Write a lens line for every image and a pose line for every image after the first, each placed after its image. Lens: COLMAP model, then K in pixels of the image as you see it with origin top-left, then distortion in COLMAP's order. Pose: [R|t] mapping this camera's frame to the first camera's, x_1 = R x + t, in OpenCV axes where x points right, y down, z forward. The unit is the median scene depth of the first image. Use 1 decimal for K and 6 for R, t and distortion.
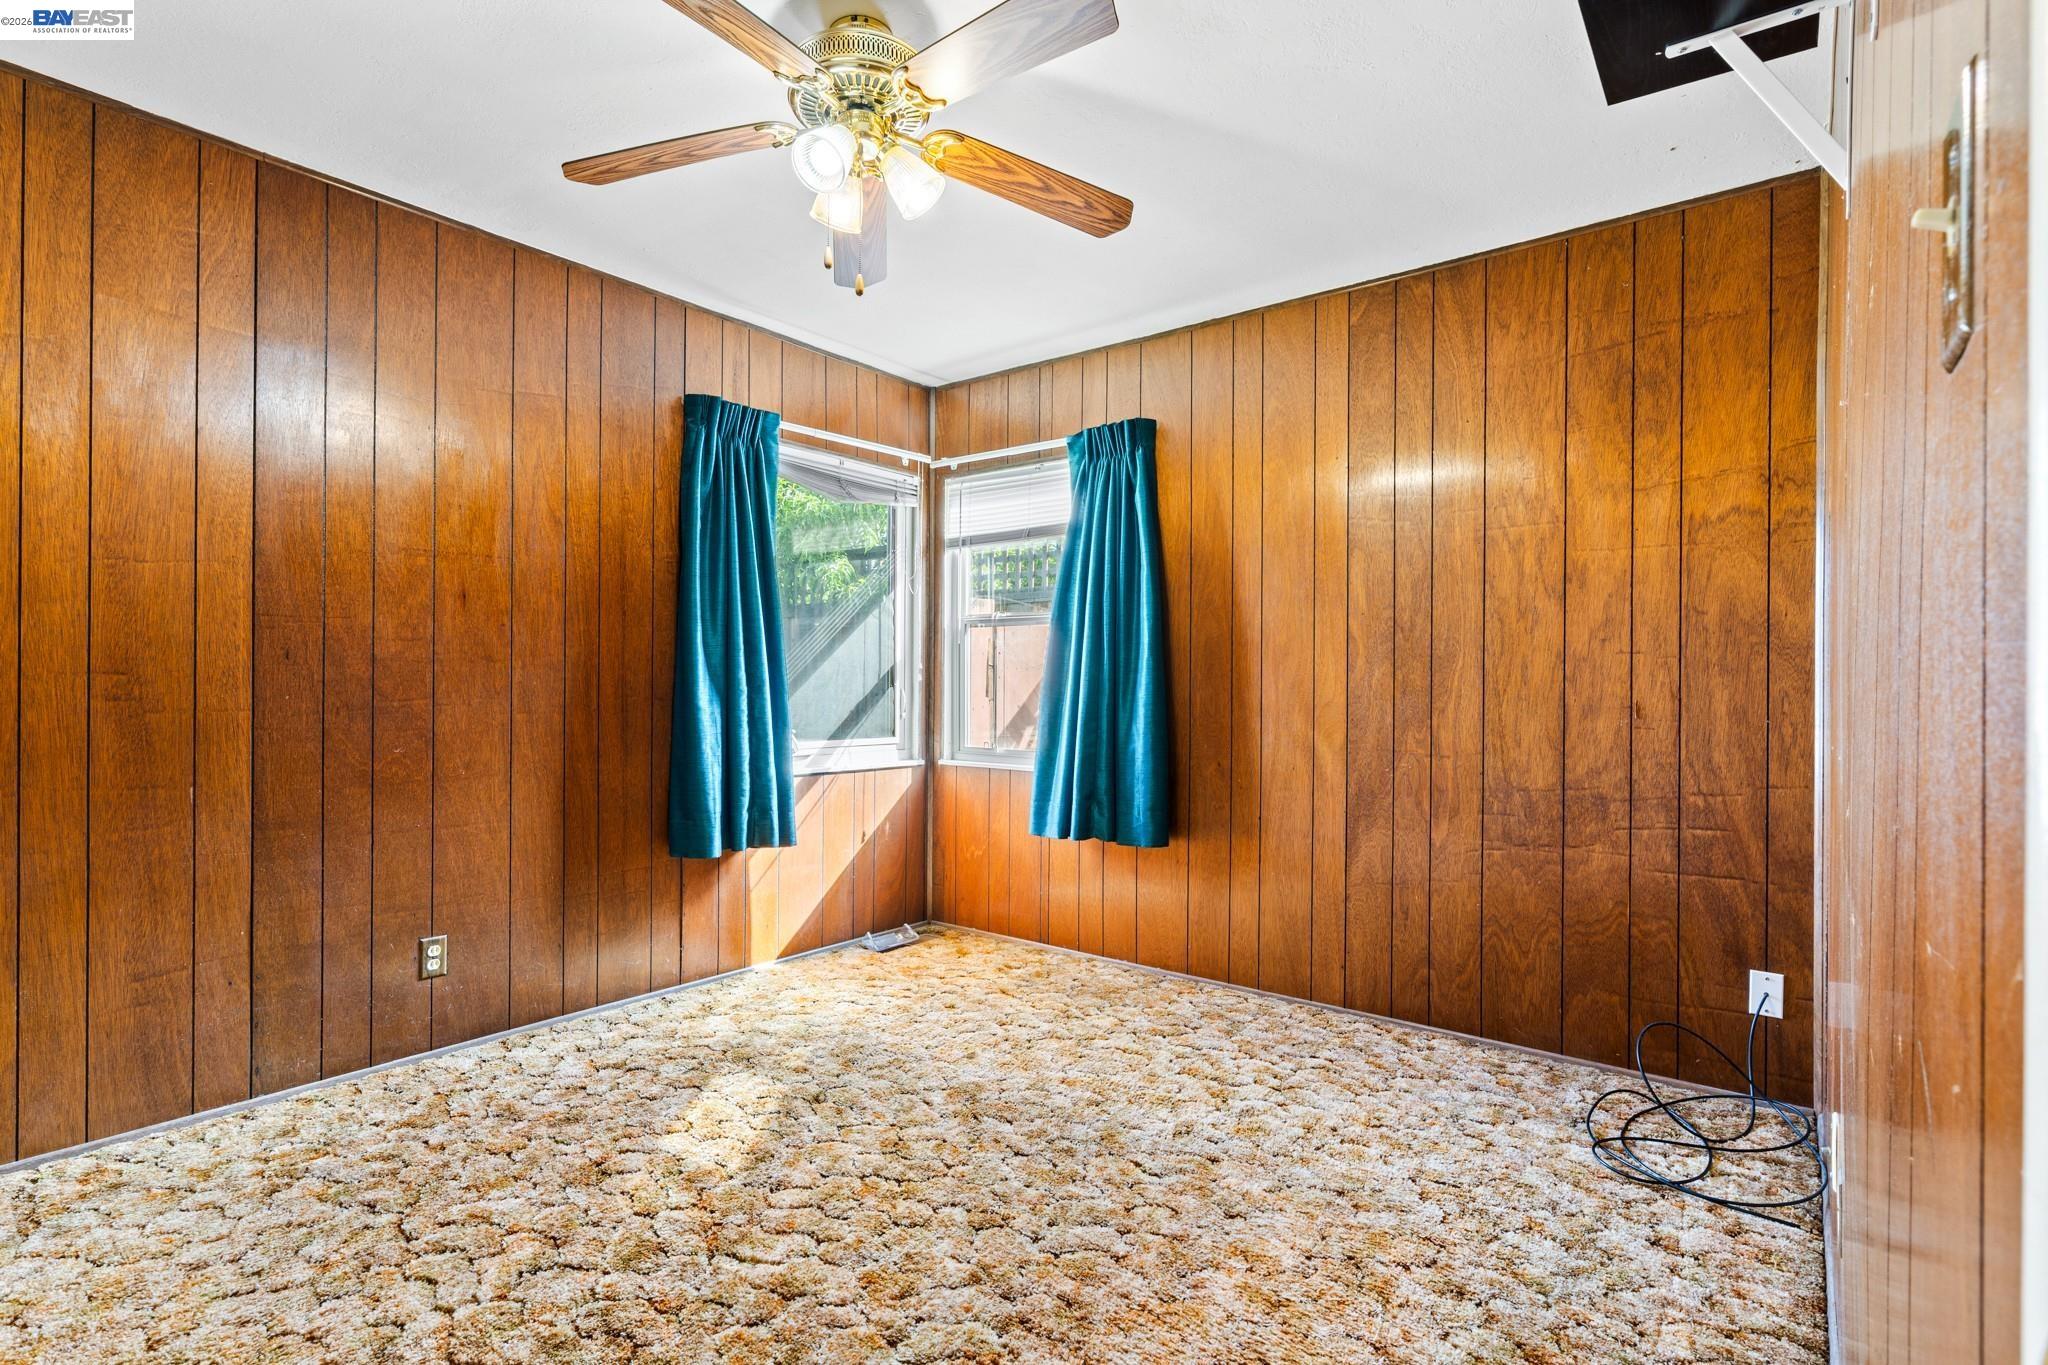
lens RADIAL K [[990.6, 0, 1018.0], [0, 990.6, 680.6], [0, 0, 1]] dist [0.001861, 0.000438]
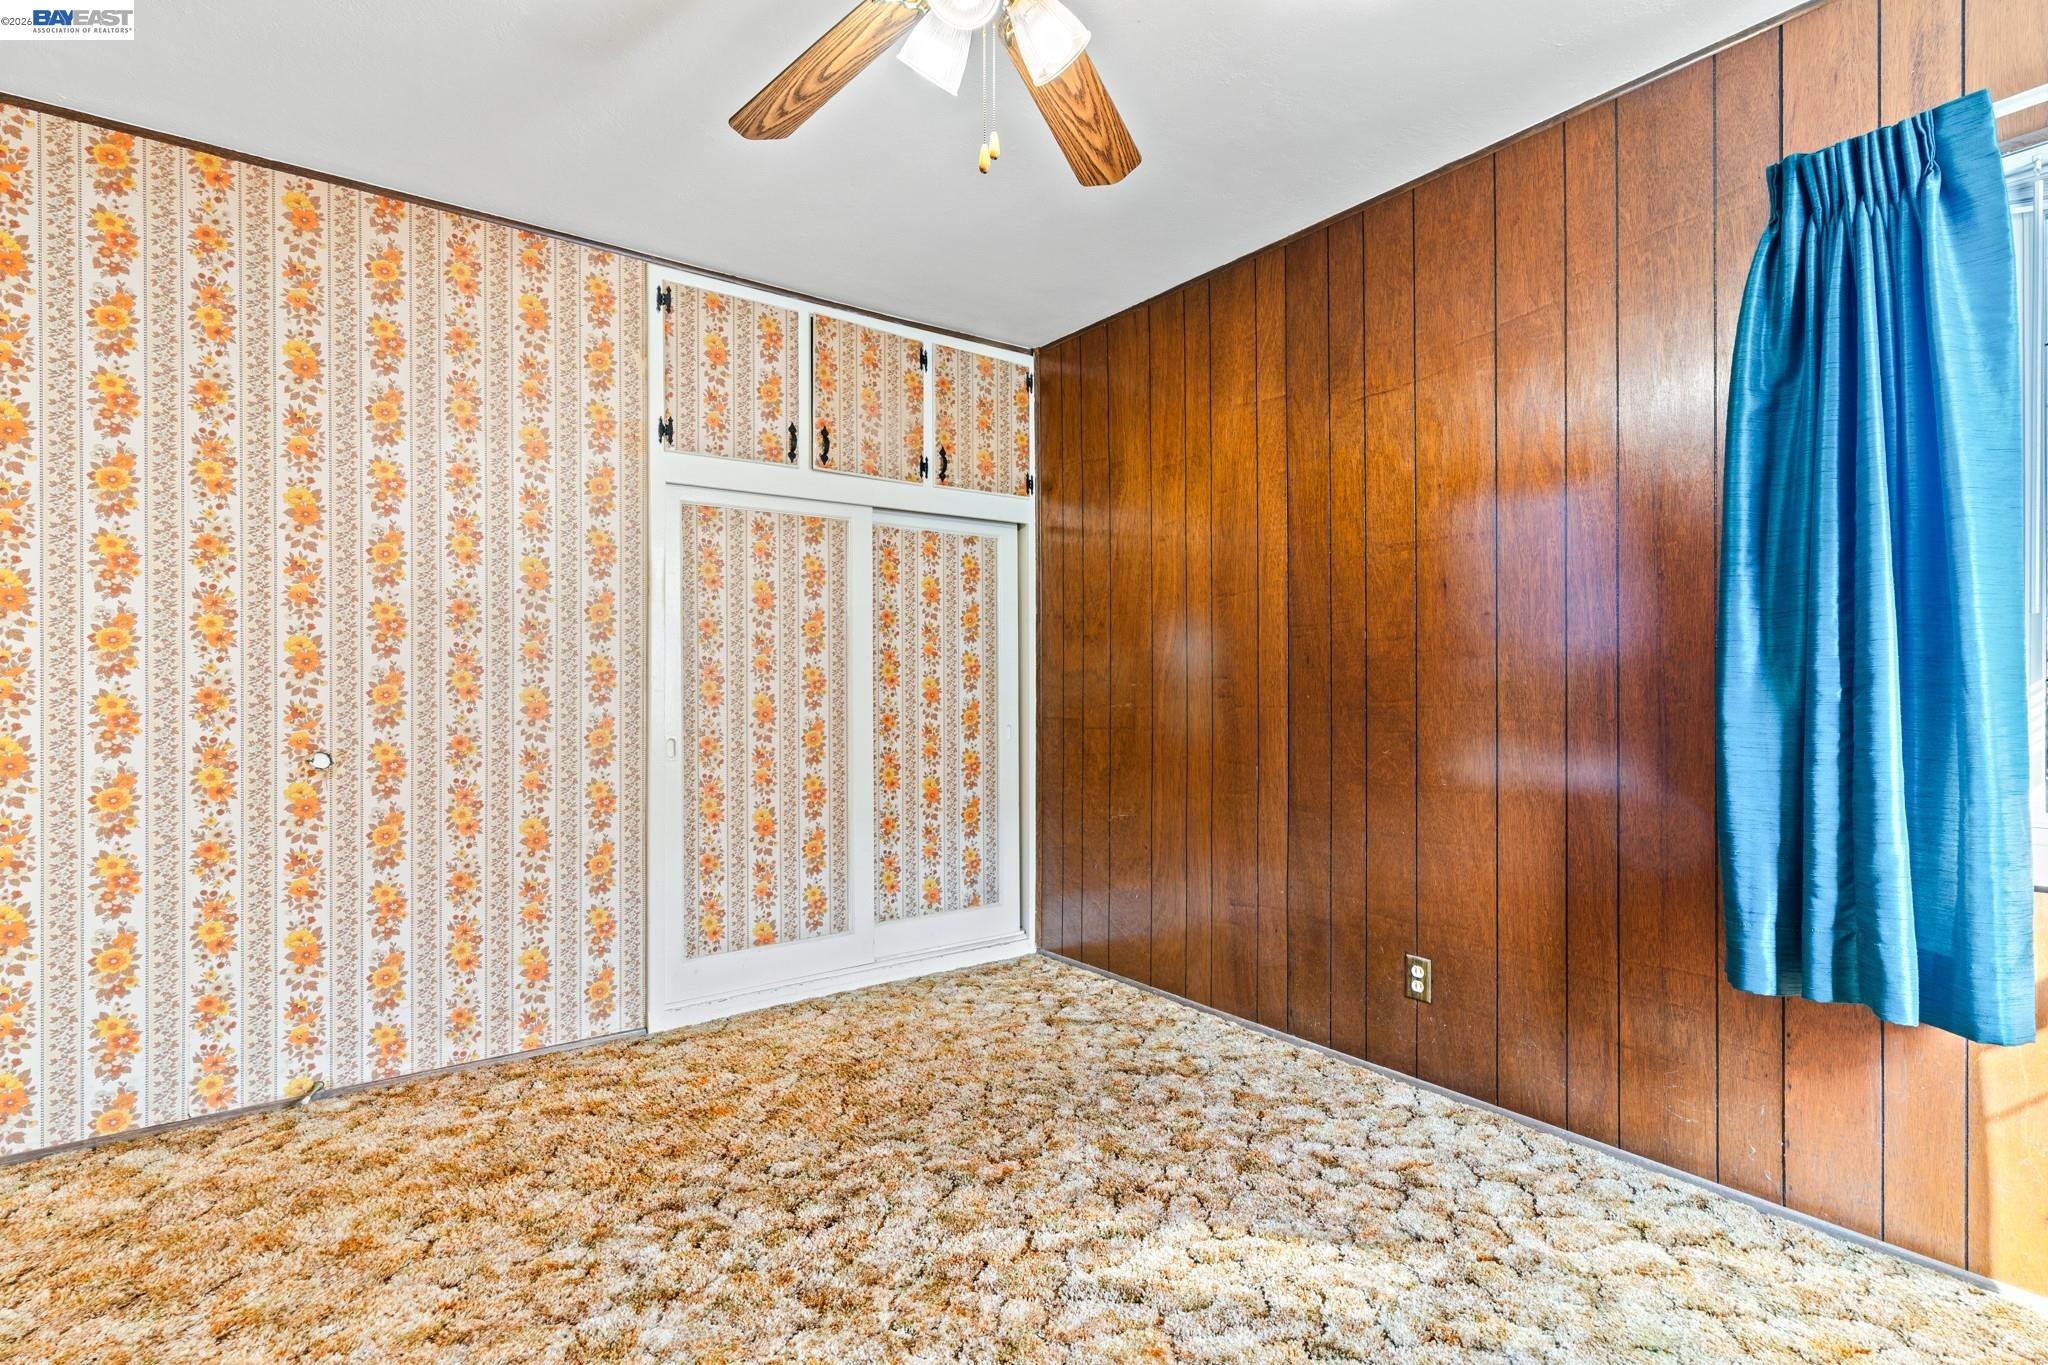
lens RADIAL K [[990.6, 0, 1023.0], [0, 990.6, 683.0], [0, 0, 1]] dist [0.001861, 0.000438]
pose [[-0.259897, -0.008971, -0.965595, 0.425229], [0.001685, 0.999951, -0.009744, 0.011139], [0.965635, -0.004159, -0.259869, 0.927798]]
